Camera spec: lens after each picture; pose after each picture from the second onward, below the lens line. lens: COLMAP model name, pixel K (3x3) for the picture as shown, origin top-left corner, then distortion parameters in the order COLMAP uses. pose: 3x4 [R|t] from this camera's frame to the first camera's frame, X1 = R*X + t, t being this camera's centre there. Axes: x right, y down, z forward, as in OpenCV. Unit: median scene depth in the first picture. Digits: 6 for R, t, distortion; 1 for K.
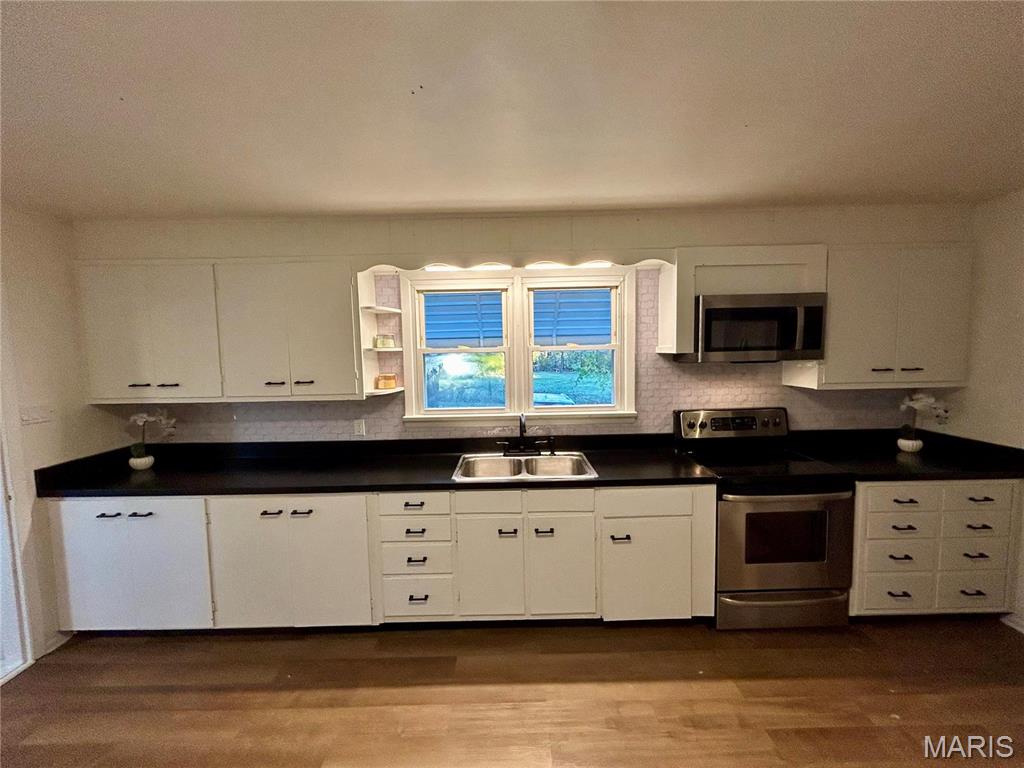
lens RADIAL K [[414.1, 0, 512.0], [0, 414.1, 384.0], [0, 0, 1]] dist [-0.001573, 0.000299]
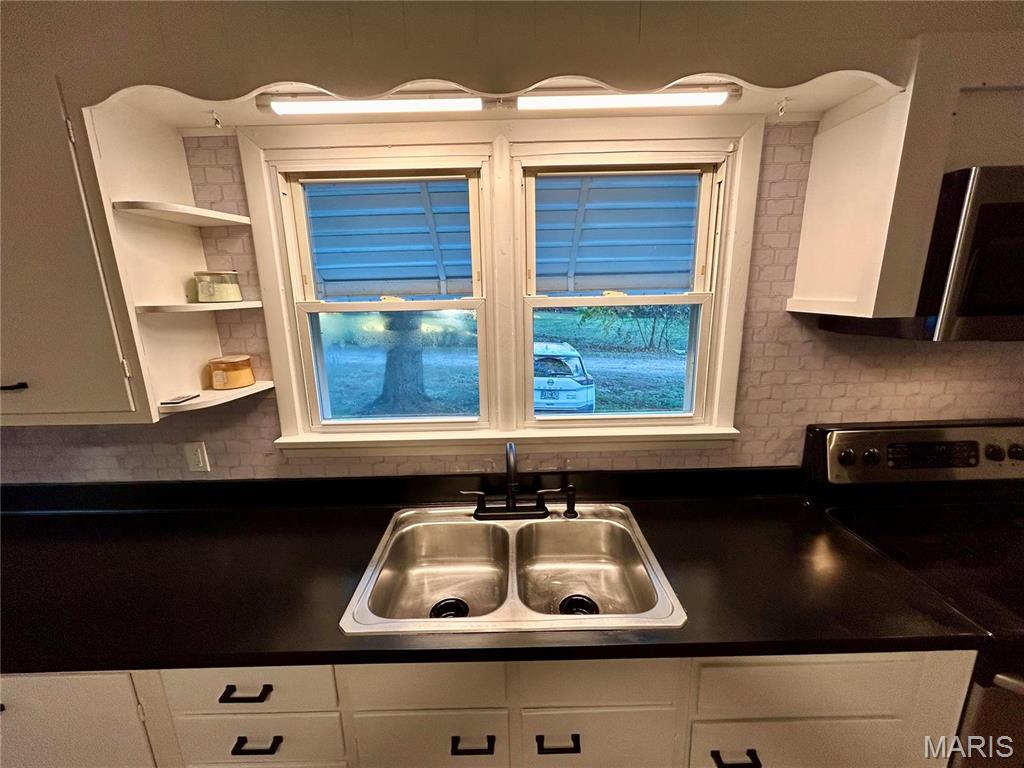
lens RADIAL K [[414.1, 0, 512.0], [0, 414.1, 384.0], [0, 0, 1]] dist [-0.001573, 0.000299]
pose [[0.999991, -0.000993, 0.004037, 0.024699], [0.000391, 0.989223, 0.146418, -0.066177], [-0.004139, -0.146415, 0.989215, 0.542069]]
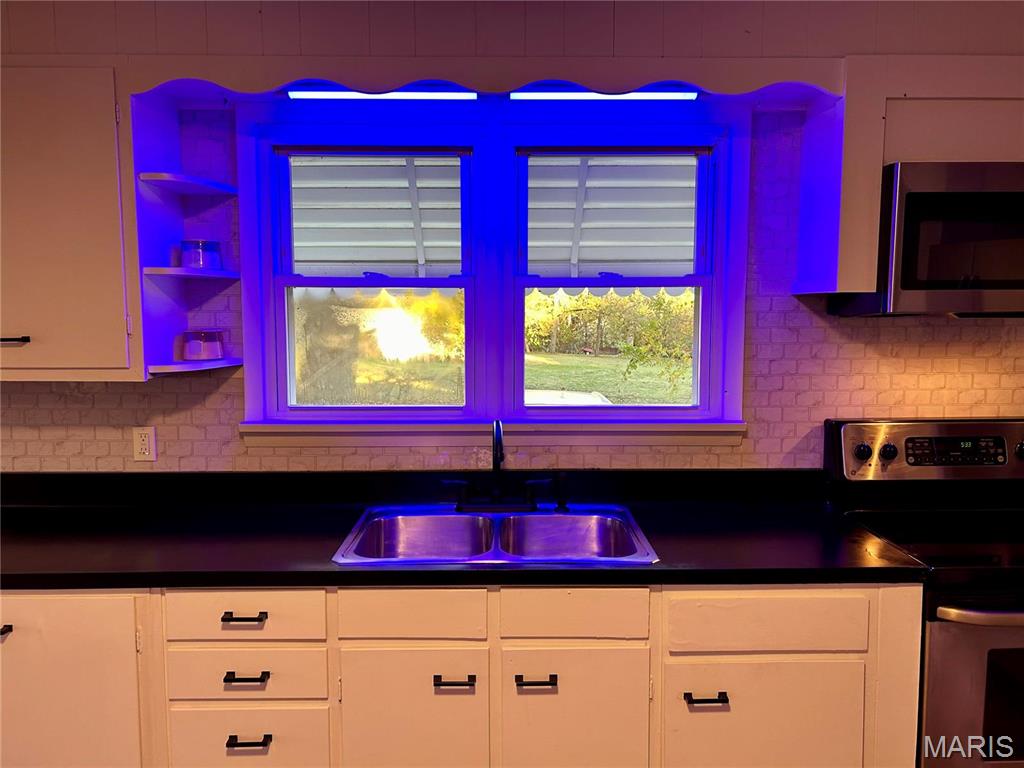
lens RADIAL K [[774.1, 0, 513.6], [0, 774.1, 389.2], [0, 0, 1]] dist [0.012793, 0.000305]
pose [[0.999741, 0.019386, 0.011913, 0.032128], [-0.019585, 0.999668, 0.016750, 0.023041], [-0.011584, -0.016979, 0.999789, 0.145589]]
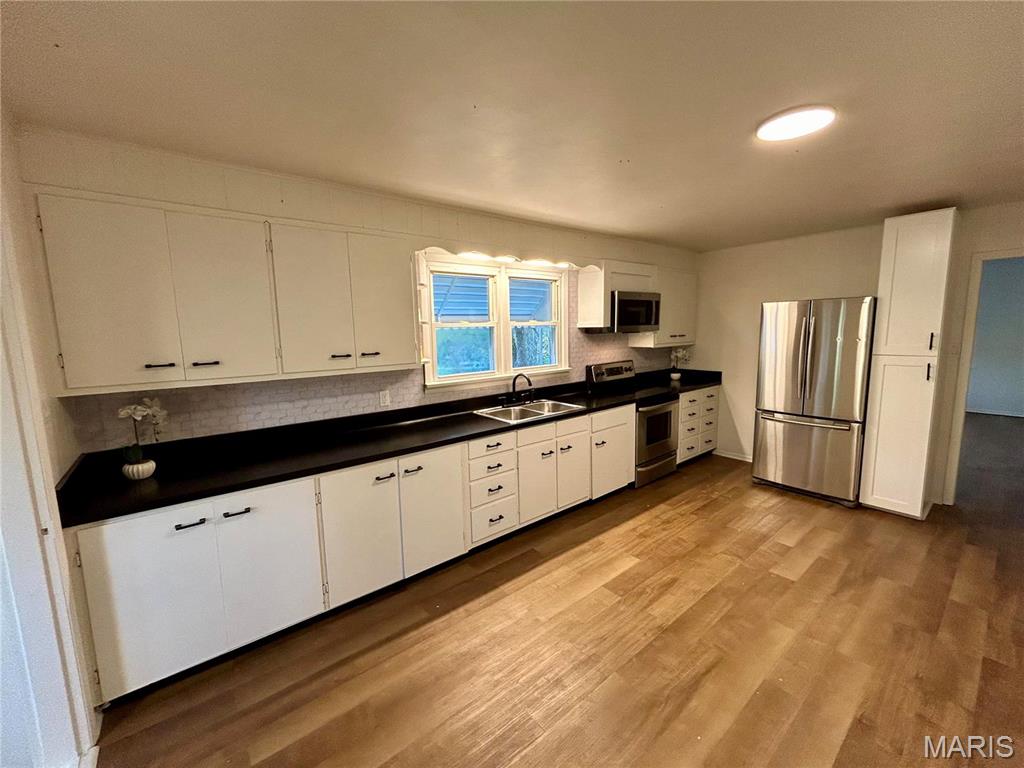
lens RADIAL K [[414.1, 0, 512.0], [0, 414.1, 384.0], [0, 0, 1]] dist [-0.001573, 0.000299]
pose [[0.778661, -0.081985, 0.622065, -0.826972], [0.059695, 0.996609, 0.056626, 0.031153], [-0.624599, -0.006958, 0.780915, -0.016023]]
